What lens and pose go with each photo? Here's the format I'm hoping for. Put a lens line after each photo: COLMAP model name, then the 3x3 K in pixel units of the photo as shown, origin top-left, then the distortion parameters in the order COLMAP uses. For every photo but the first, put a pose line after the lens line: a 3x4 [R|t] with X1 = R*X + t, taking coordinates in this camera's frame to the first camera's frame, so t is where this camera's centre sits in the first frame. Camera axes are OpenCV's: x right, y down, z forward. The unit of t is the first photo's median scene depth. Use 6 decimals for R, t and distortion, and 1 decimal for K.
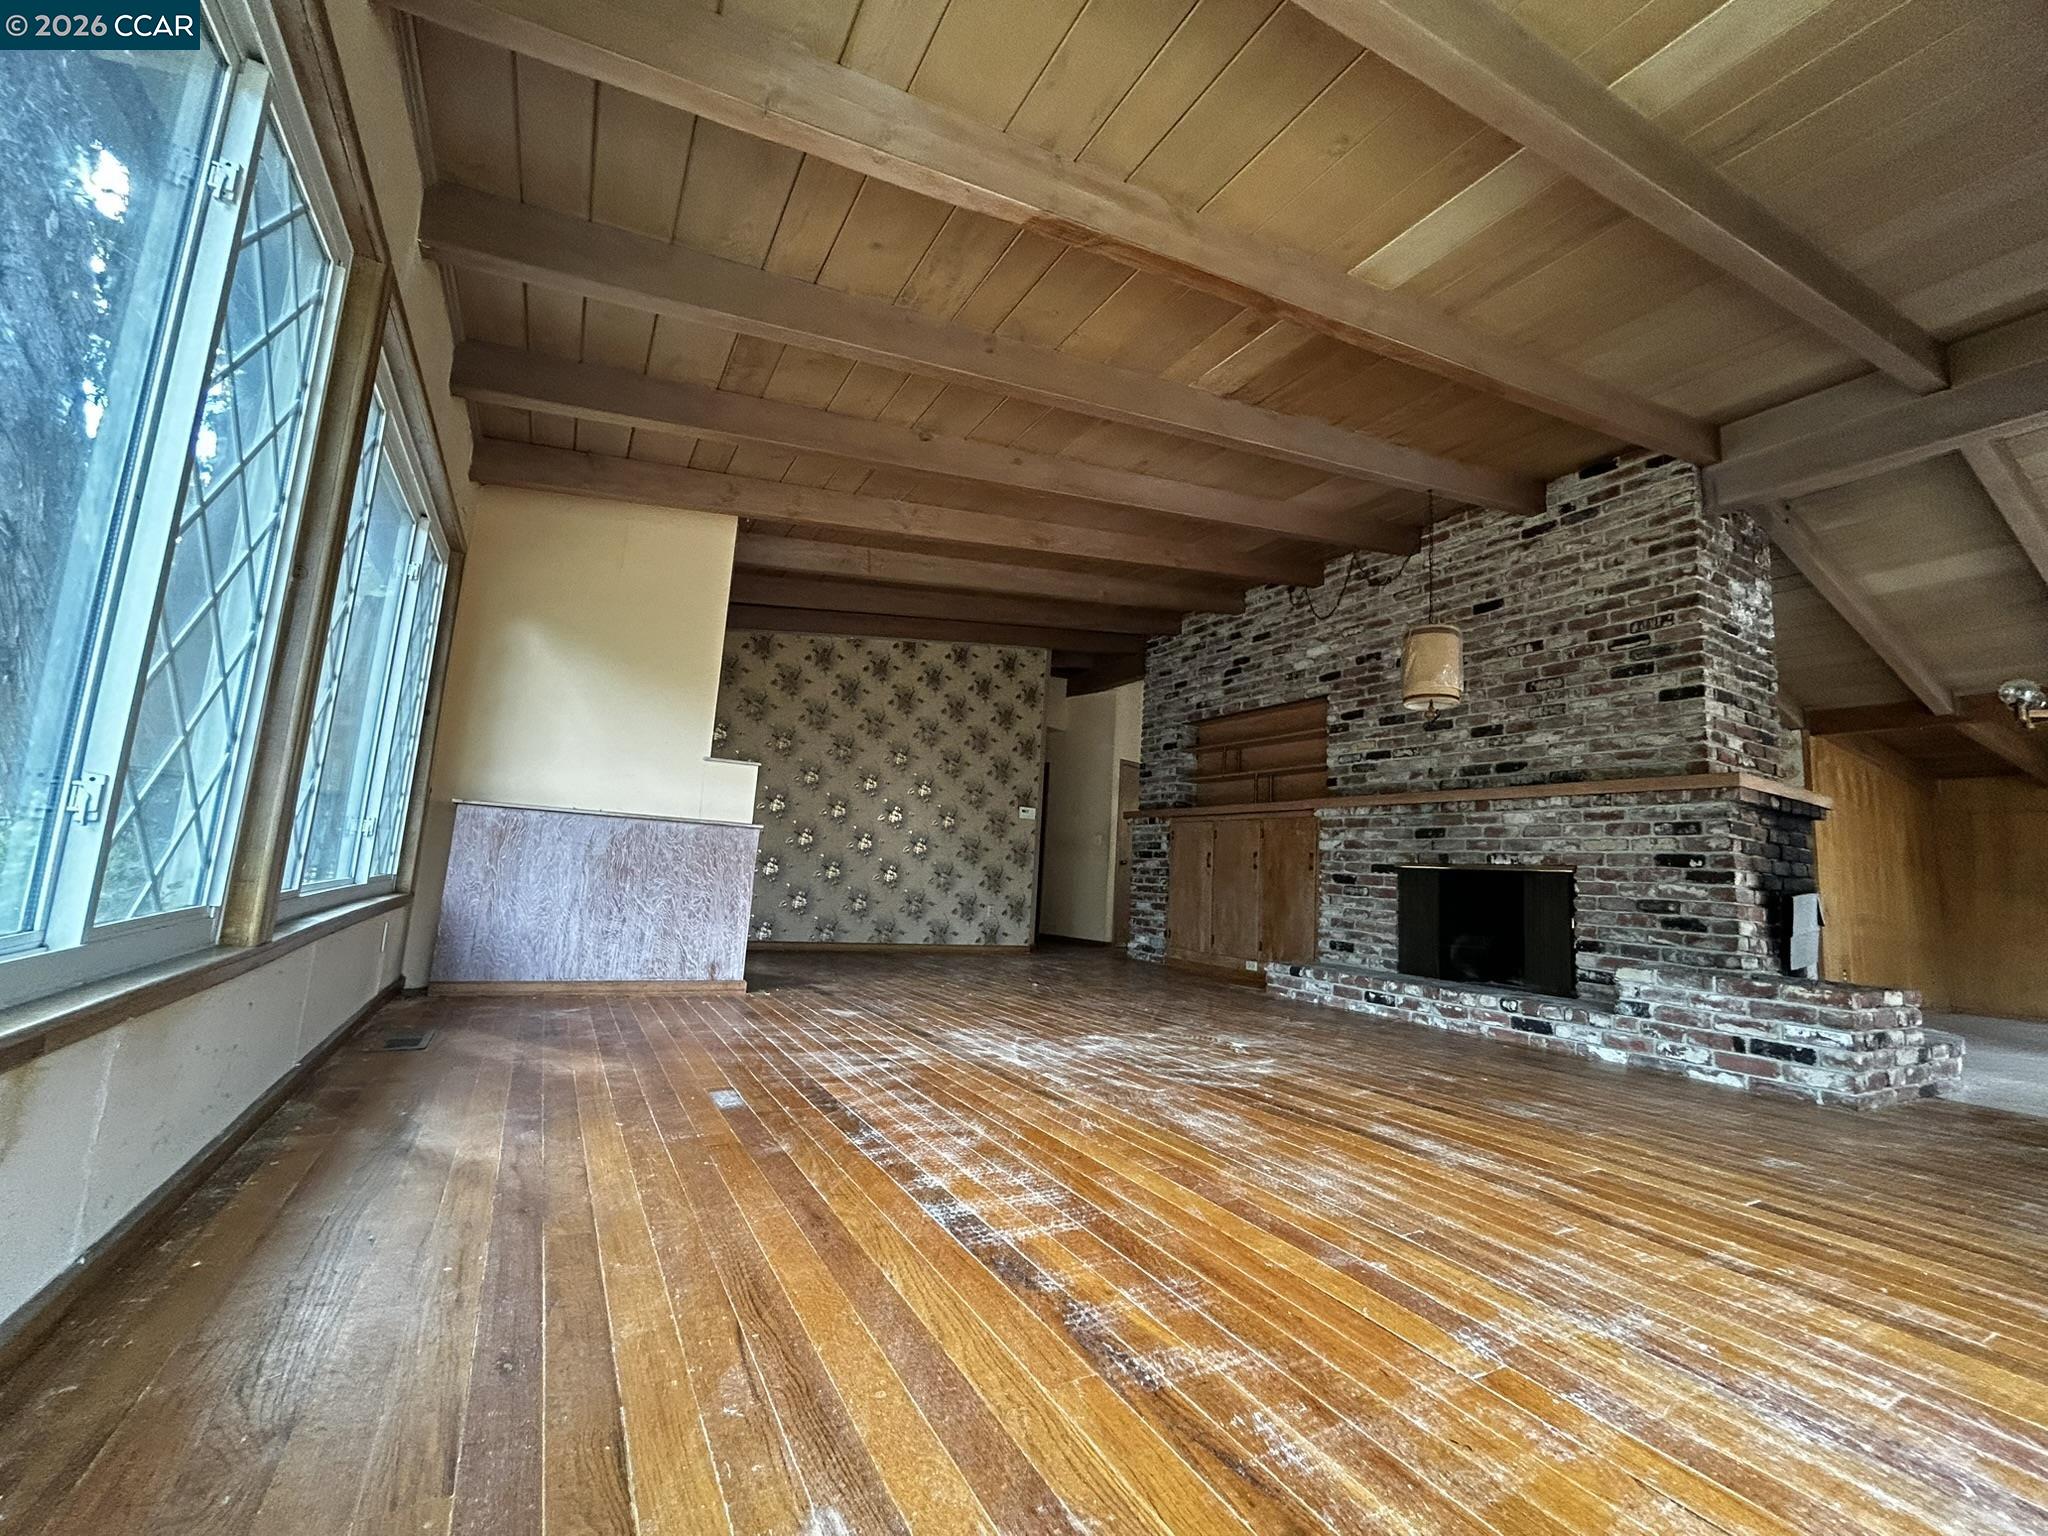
lens RADIAL K [[834.1, 0, 1018.2], [0, 834.1, 772.1], [0, 0, 1]] dist [0.000991, 0.000100]
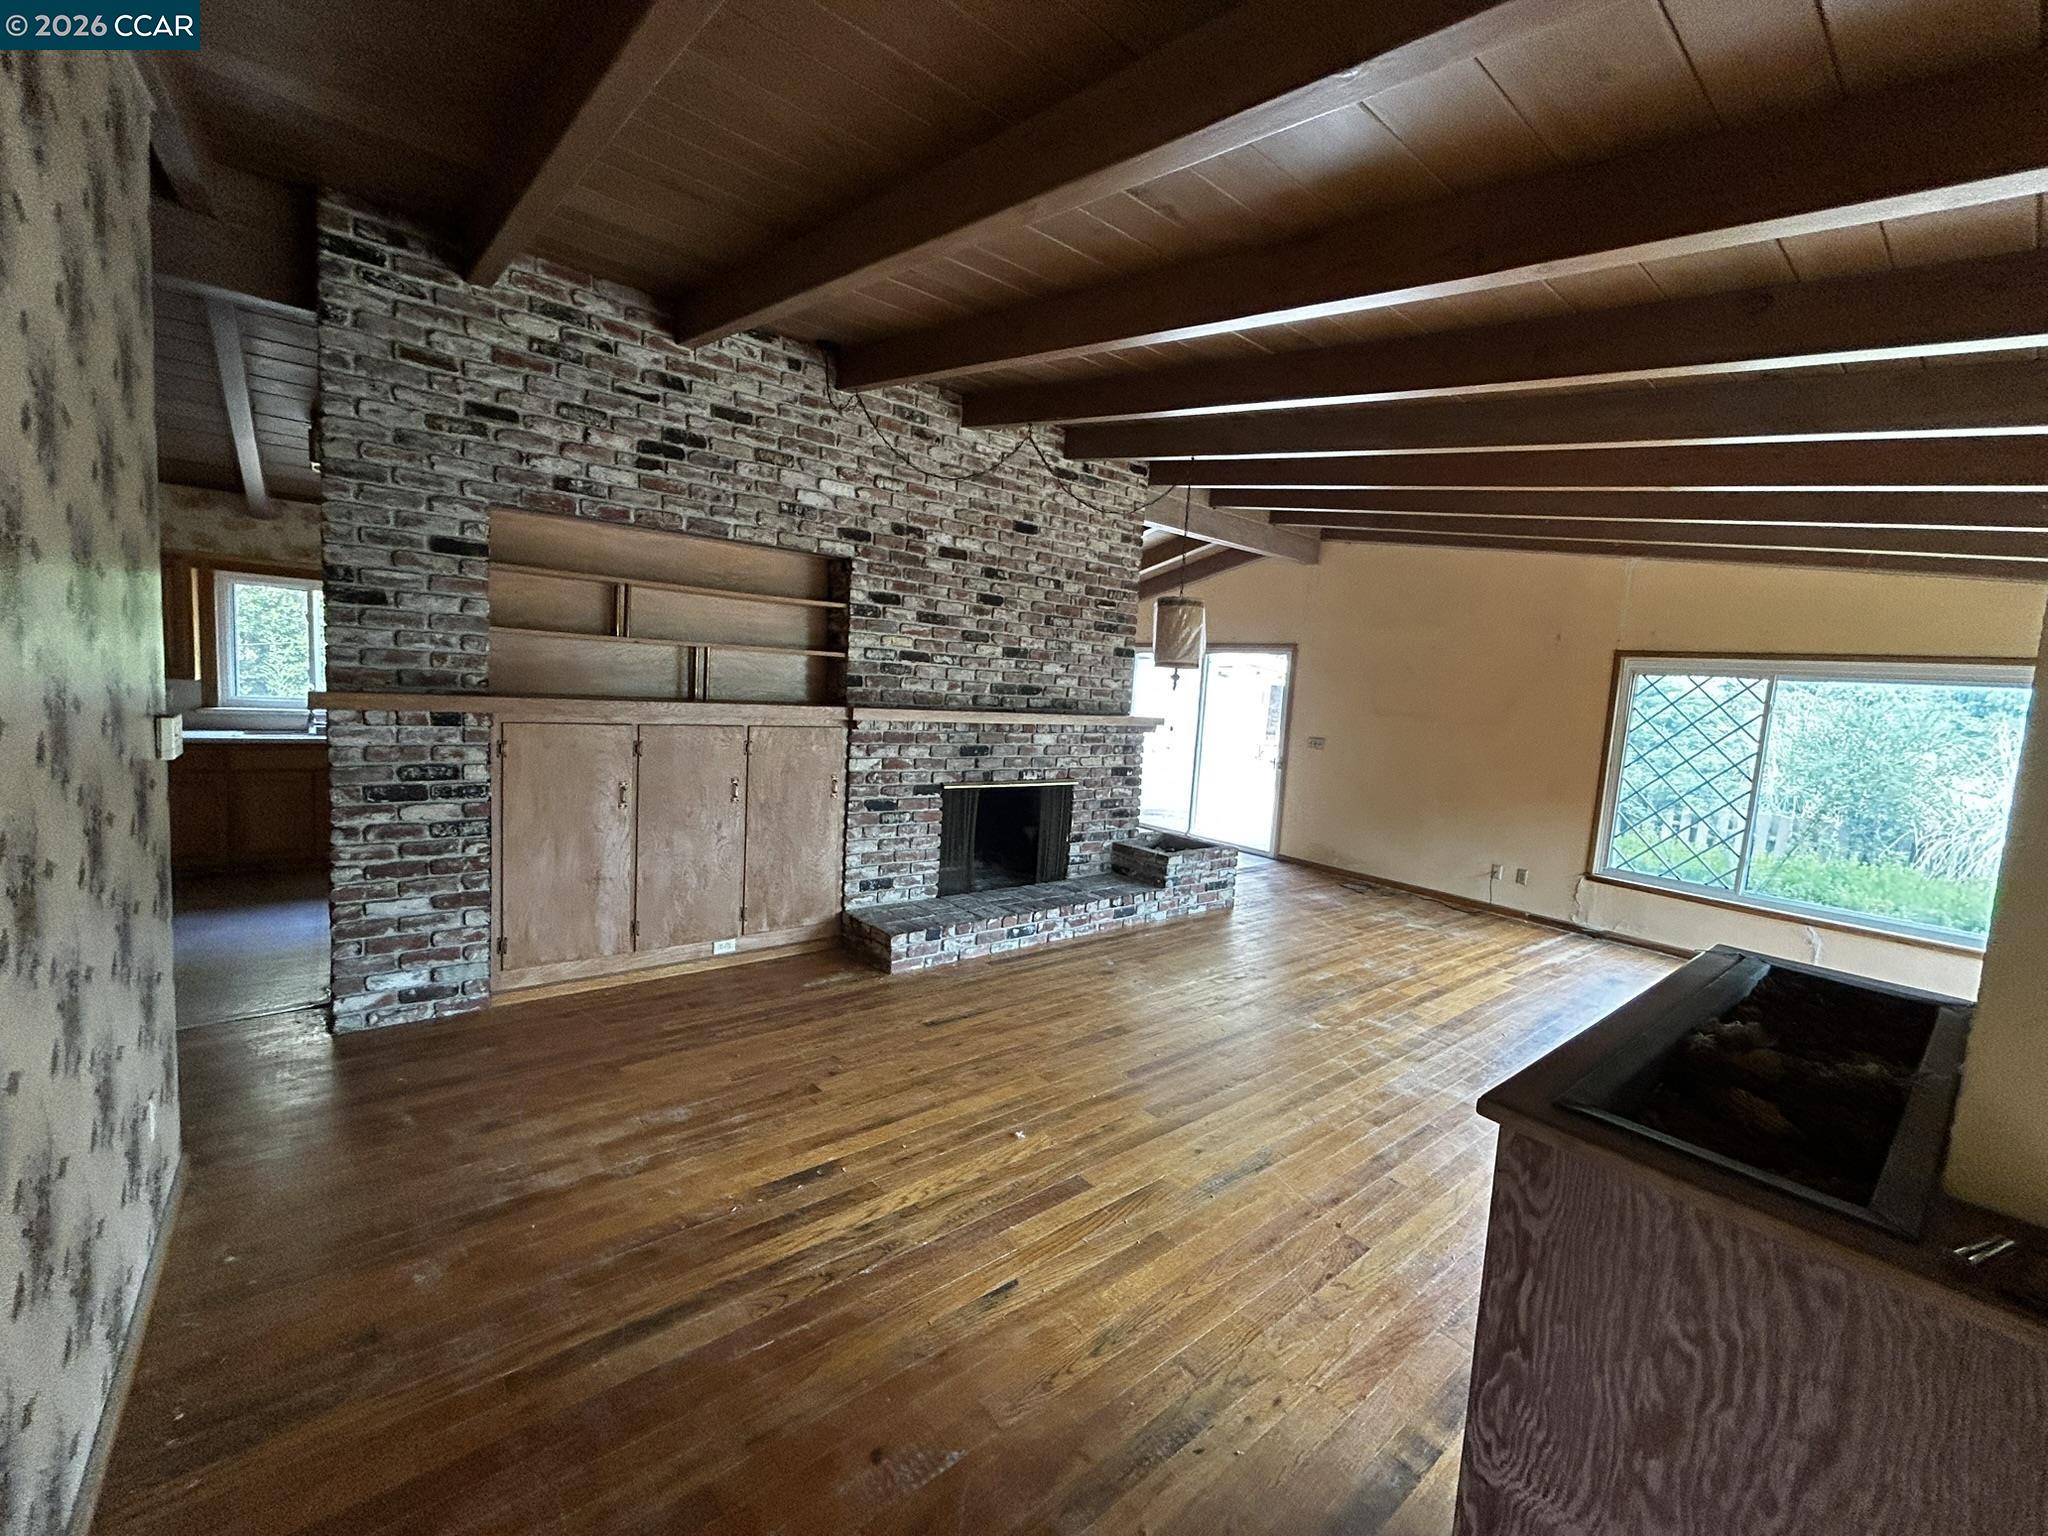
lens RADIAL K [[834.1, 0, 1019.8], [0, 834.1, 768.2], [0, 0, 1]] dist [0.000991, 0.000100]
pose [[-0.168027, -0.173576, 0.970380, -0.451969], [-0.195416, 0.970706, 0.139797, -0.052381], [-0.966219, -0.166138, -0.197024, 1.105414]]
